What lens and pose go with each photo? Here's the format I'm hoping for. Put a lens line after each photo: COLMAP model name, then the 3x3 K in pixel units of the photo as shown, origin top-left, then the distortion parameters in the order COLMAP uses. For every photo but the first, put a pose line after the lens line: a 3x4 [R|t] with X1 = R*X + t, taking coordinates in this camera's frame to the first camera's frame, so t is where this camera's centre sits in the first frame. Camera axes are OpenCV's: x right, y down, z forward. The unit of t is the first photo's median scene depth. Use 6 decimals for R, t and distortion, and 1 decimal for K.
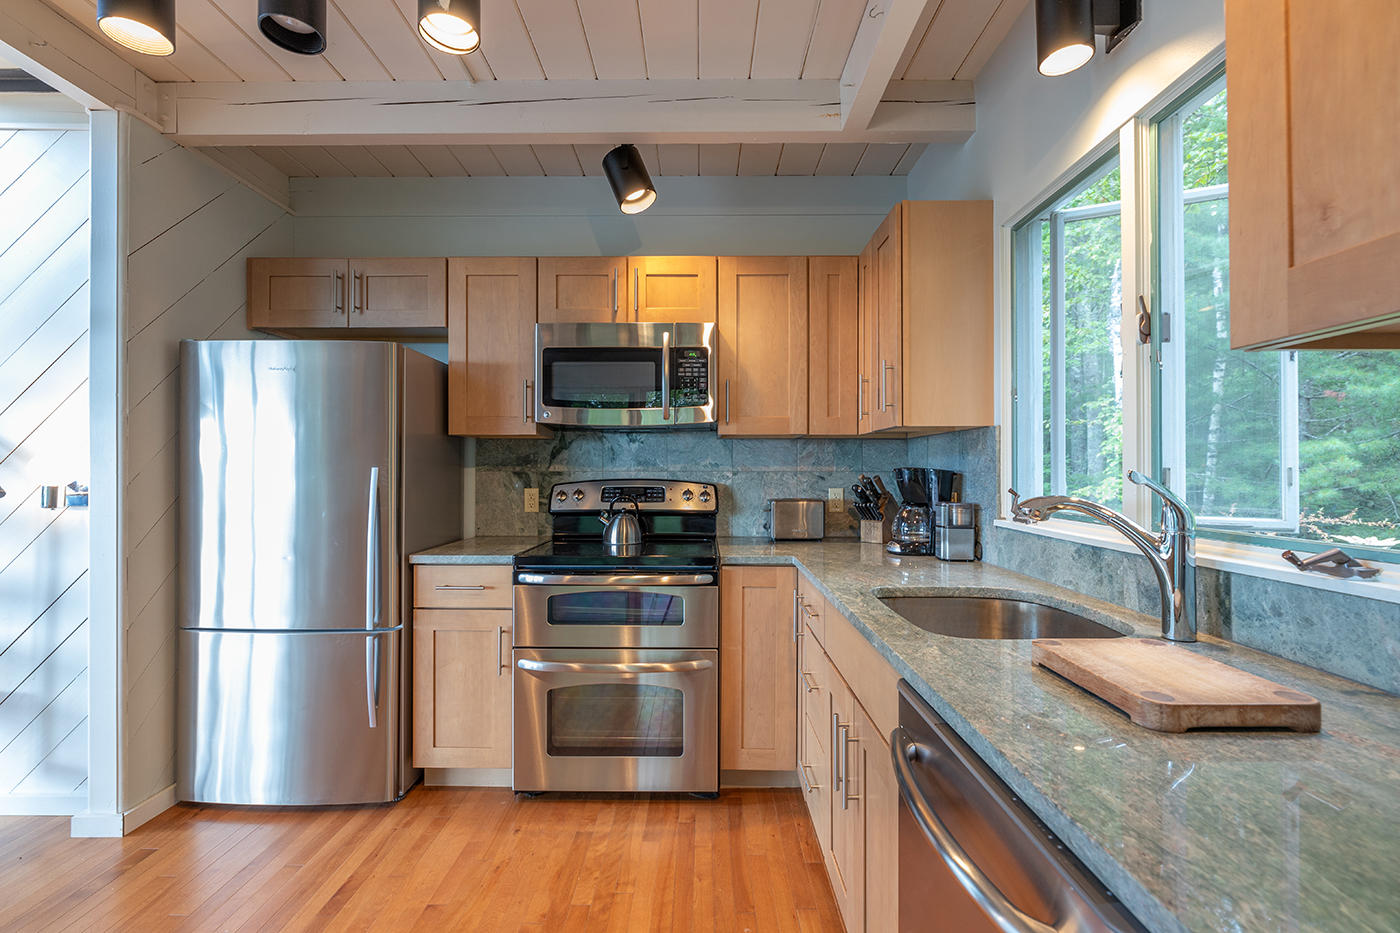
lens RADIAL K [[625.2, 0, 697.4], [0, 625.2, 462.4], [0, 0, 1]] dist [-0.005409, -0.000299]
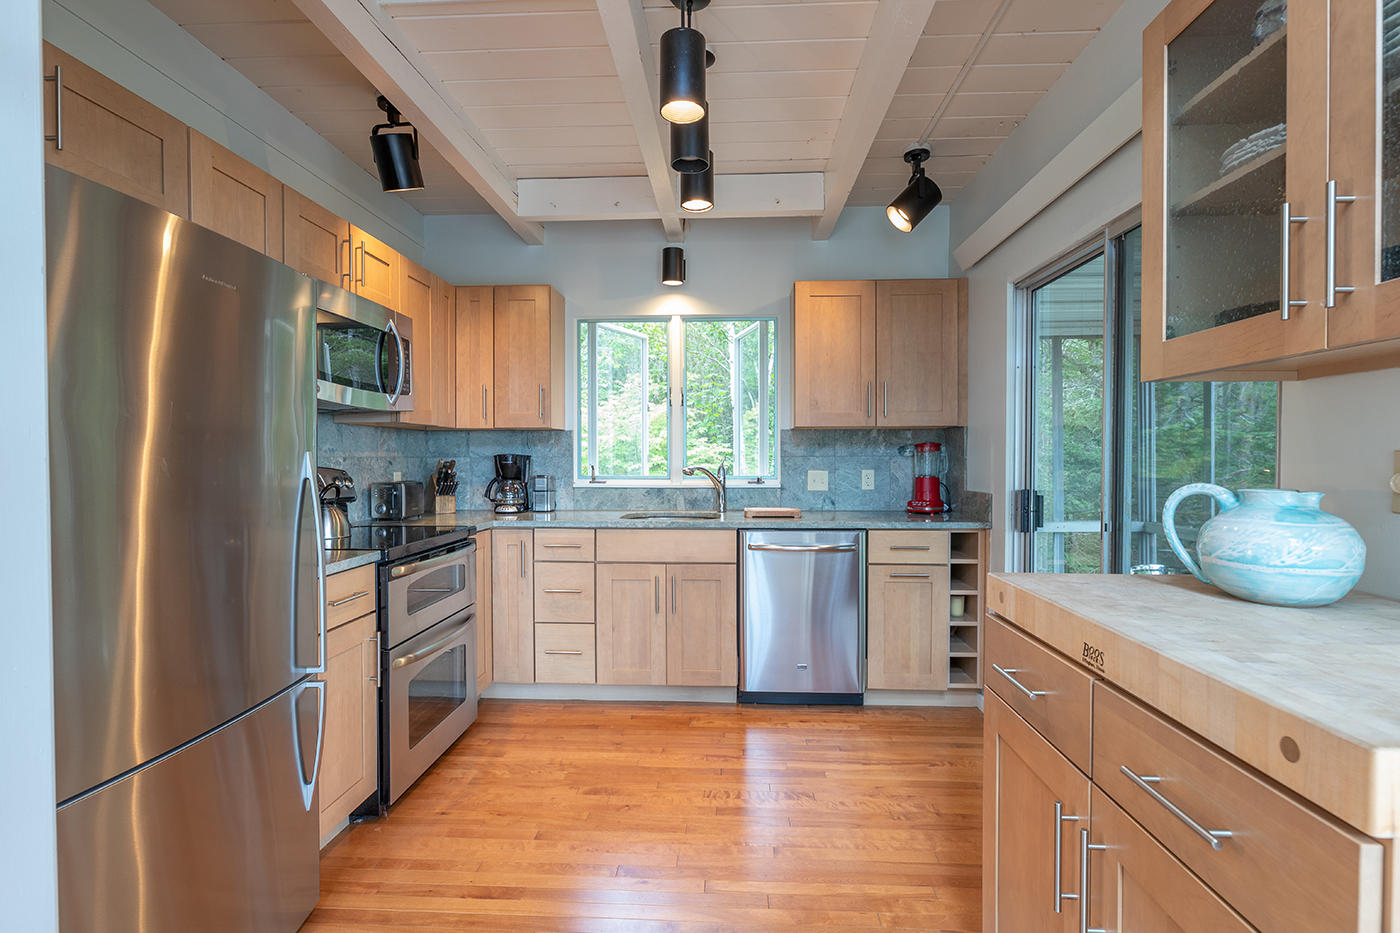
lens RADIAL K [[671.9, 0, 699.9], [0, 671.9, 465.5], [0, 0, 1]] dist [0.001660, 0.000189]
pose [[0.042861, -0.011509, 0.999015, -1.347303], [-0.006851, 0.999907, 0.011813, 0.015576], [-0.999058, -0.007351, 0.042778, 0.545757]]
